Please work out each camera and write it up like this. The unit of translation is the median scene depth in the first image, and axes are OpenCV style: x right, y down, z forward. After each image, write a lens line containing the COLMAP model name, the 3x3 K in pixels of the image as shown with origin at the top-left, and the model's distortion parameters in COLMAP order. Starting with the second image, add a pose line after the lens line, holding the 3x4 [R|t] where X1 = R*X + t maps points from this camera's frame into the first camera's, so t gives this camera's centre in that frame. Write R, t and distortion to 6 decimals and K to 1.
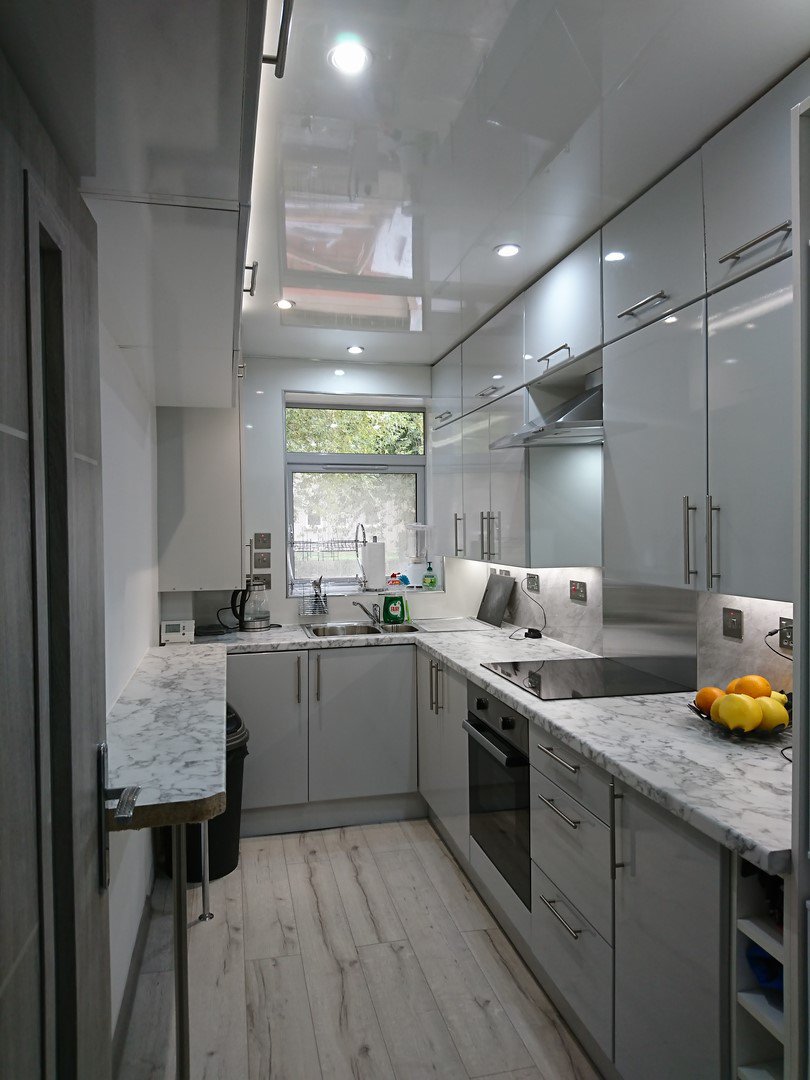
lens RADIAL K [[733.7, 0, 405.0], [0, 733.7, 540.0], [0, 0, 1]] dist [0.118828, -0.162076]
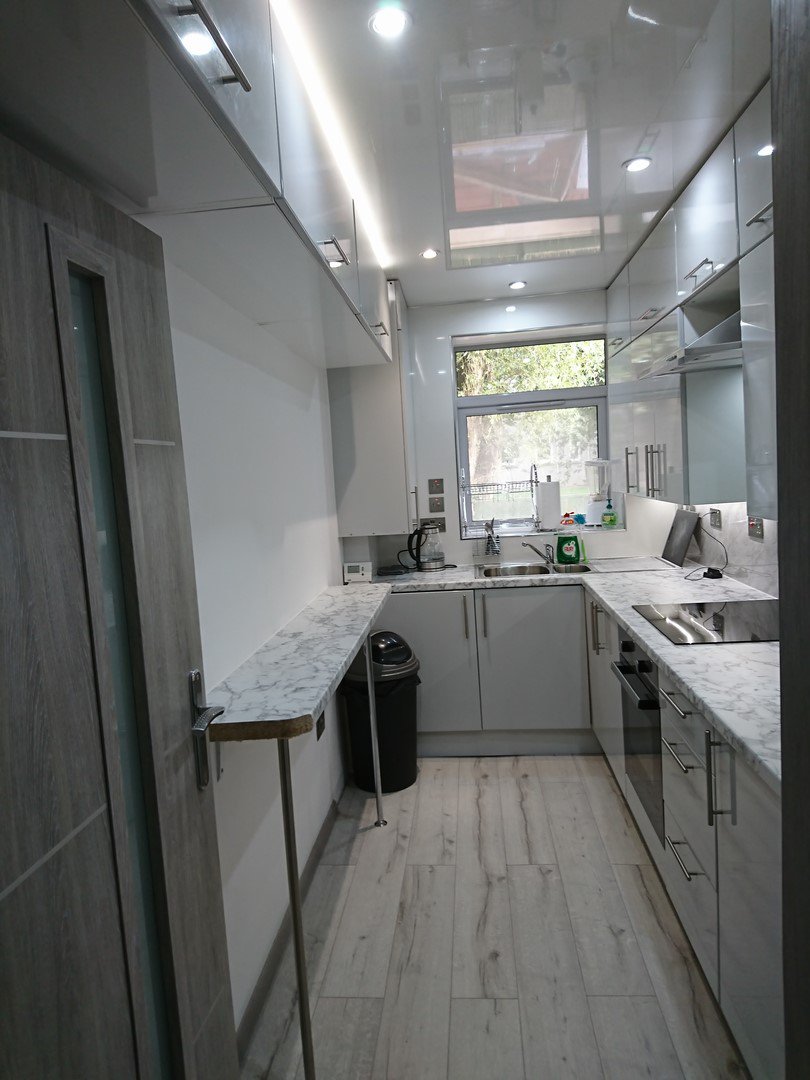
lens RADIAL K [[733.7, 0, 405.0], [0, 733.7, 540.0], [0, 0, 1]] dist [0.118828, -0.162076]
pose [[0.949548, -0.018963, -0.313049, 0.120800], [0.045807, 0.995852, 0.078619, -0.008416], [0.310259, -0.088992, 0.946477, -0.011910]]
